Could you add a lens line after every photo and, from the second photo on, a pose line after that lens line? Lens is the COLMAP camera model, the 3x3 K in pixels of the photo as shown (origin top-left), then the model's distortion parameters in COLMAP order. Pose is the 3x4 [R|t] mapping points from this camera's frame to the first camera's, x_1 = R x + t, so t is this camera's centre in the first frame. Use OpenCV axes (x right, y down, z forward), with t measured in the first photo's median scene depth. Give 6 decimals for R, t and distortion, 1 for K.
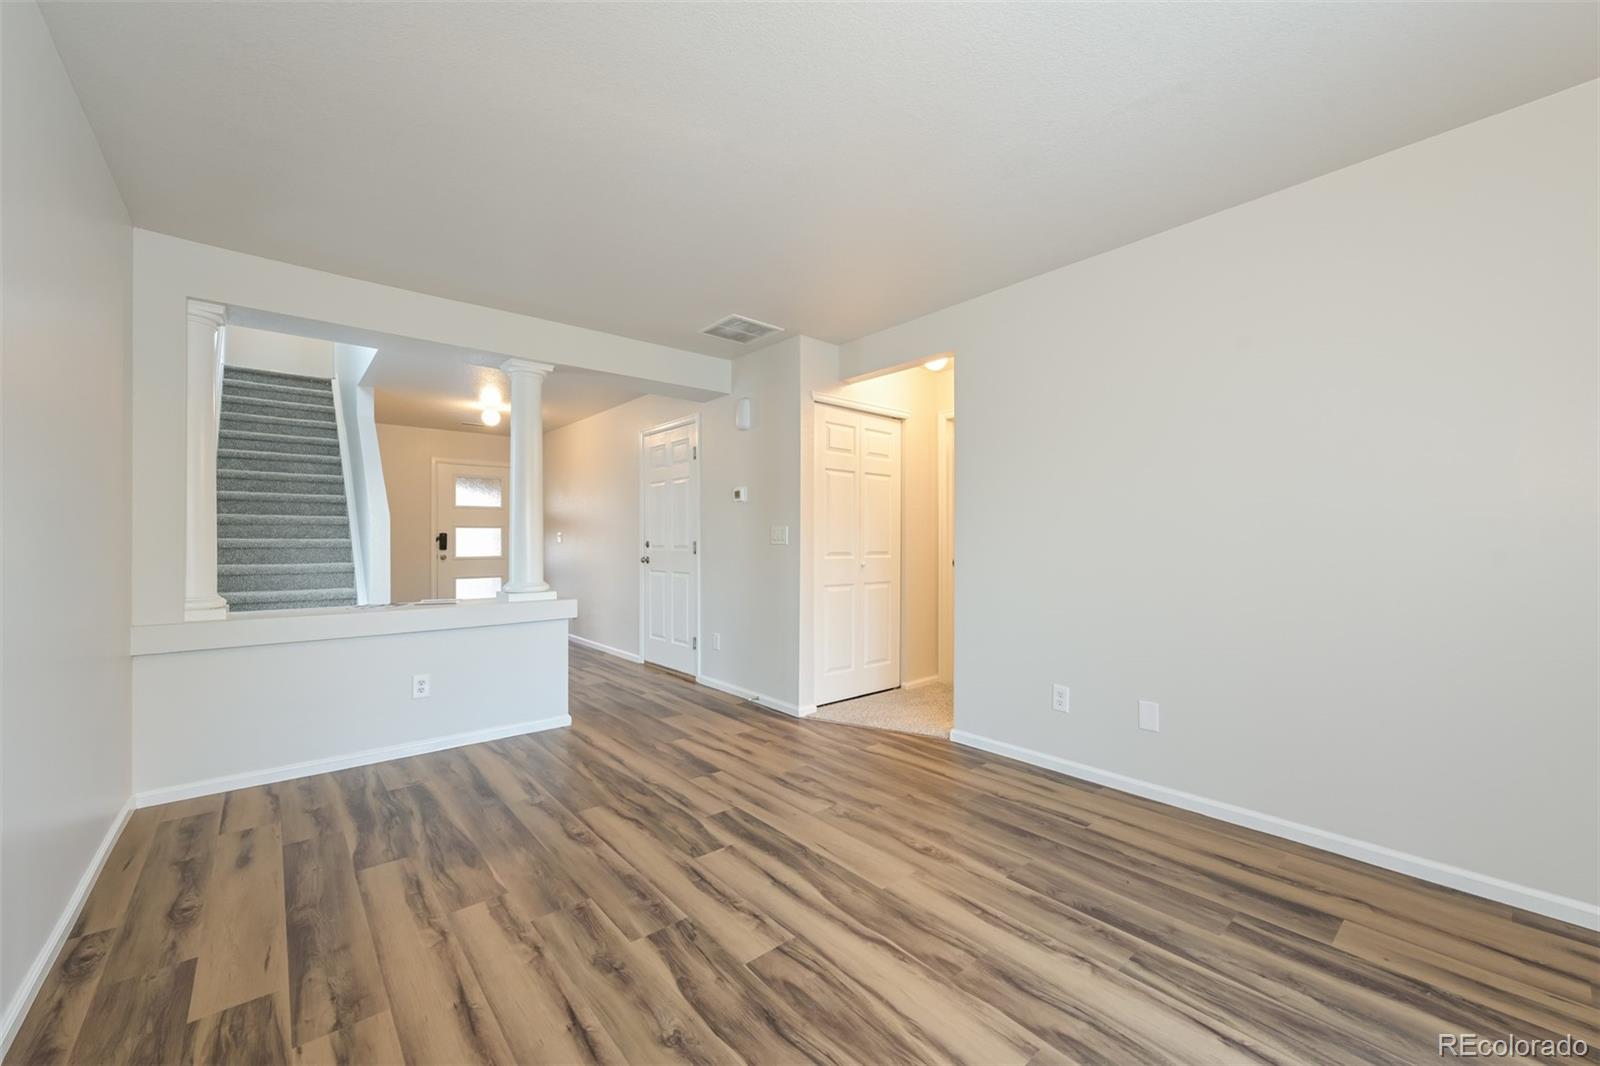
lens RADIAL K [[626.0, 0, 808.5], [0, 626.0, 538.7], [0, 0, 1]] dist [0.001161, 0.000587]
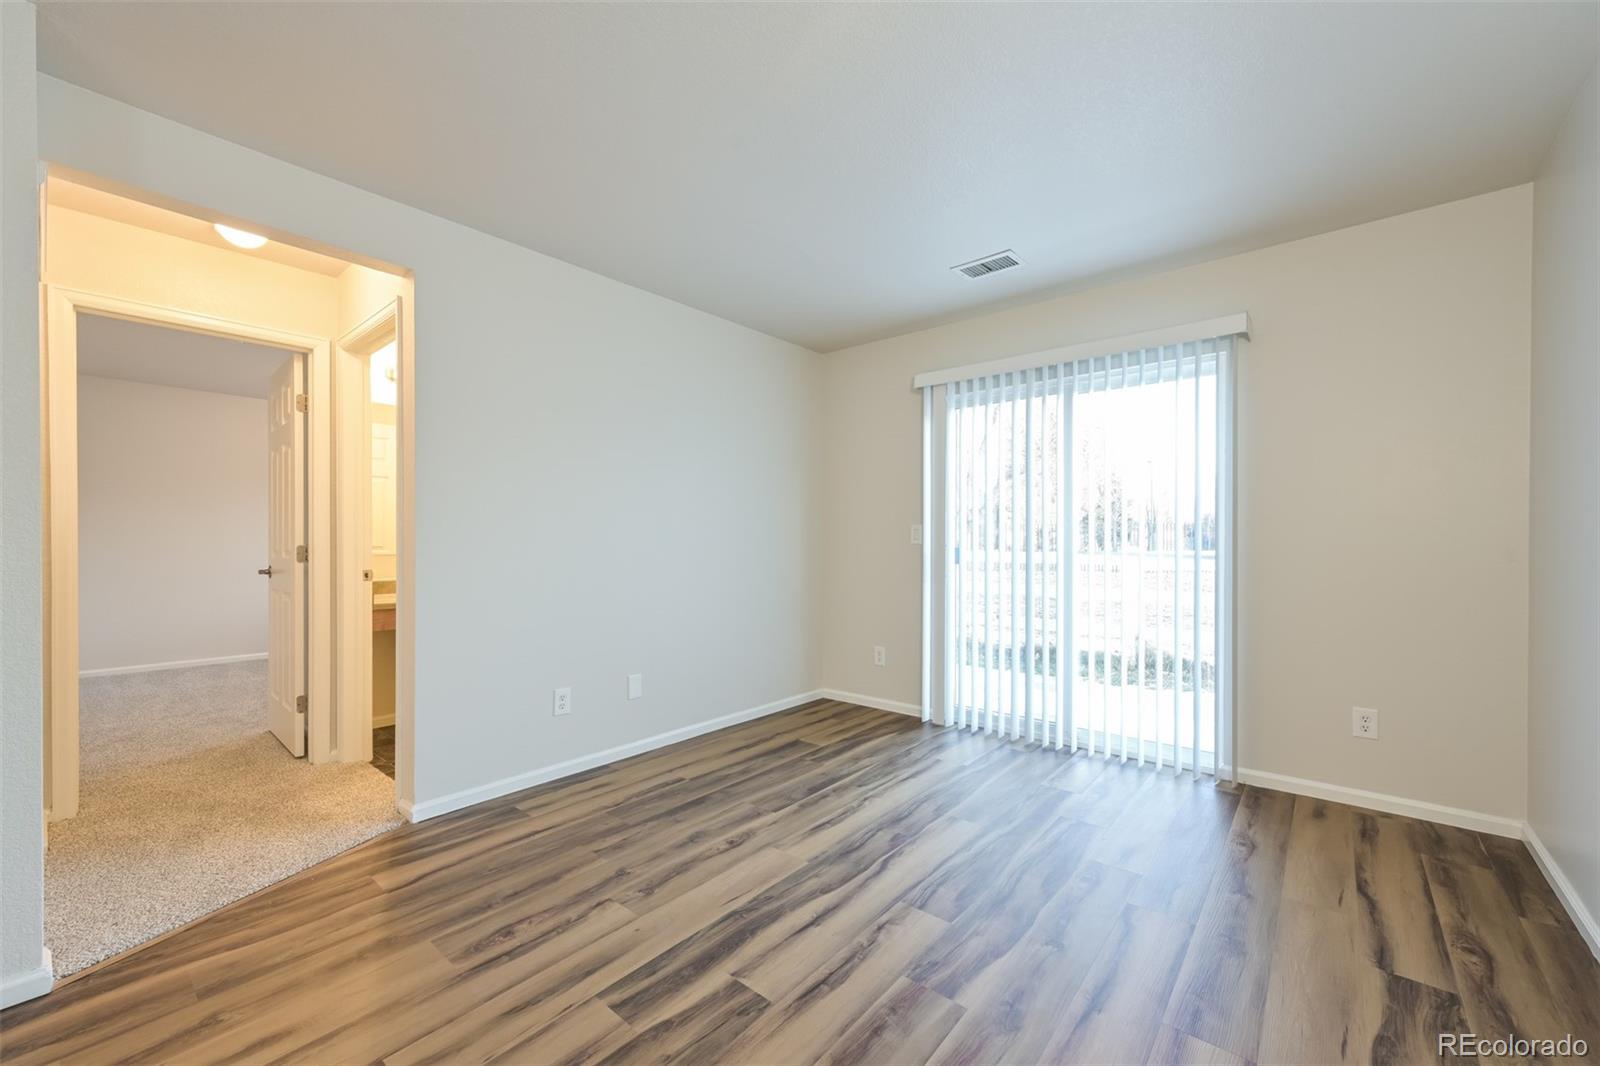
lens RADIAL K [[626.0, 0, 808.2], [0, 626.0, 540.4], [0, 0, 1]] dist [0.001161, 0.000587]
pose [[-0.161689, 0.002514, 0.986839, -0.846883], [-0.003218, 0.999990, -0.003075, 0.005461], [-0.986837, -0.003673, -0.161679, 1.049047]]
